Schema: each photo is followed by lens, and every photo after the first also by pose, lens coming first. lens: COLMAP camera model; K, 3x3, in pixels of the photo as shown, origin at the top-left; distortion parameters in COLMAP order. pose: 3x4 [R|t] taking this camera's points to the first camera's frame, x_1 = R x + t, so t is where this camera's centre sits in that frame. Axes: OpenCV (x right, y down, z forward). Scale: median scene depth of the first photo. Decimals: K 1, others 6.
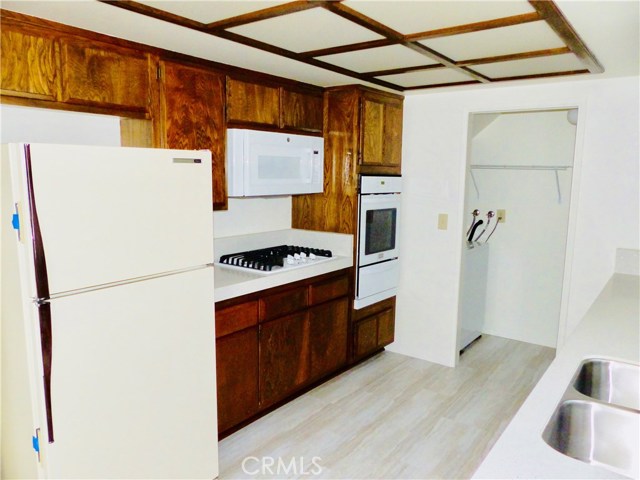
lens RADIAL K [[482.1, 0, 316.9], [0, 482.1, 243.3], [0, 0, 1]] dist [-0.025209, 0.025813]
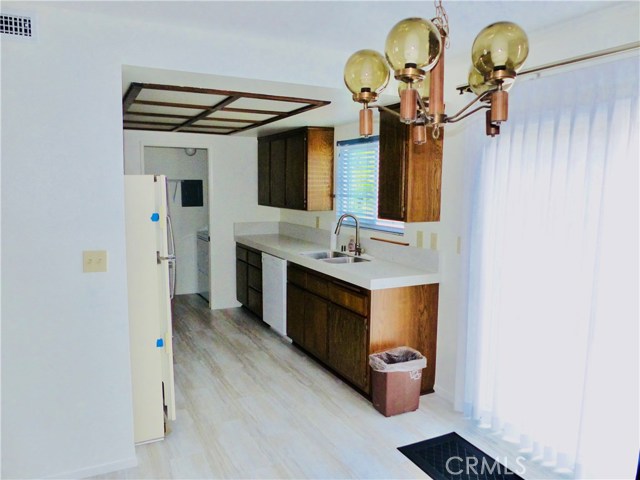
lens RADIAL K [[482.1, 0, 323.8], [0, 482.1, 241.3], [0, 0, 1]] dist [-0.025209, 0.025813]
pose [[0.435503, -0.116206, 0.892655, -0.848014], [0.129144, 0.989440, 0.065800, 0.002484], [-0.890875, 0.086625, 0.445911, -0.164398]]
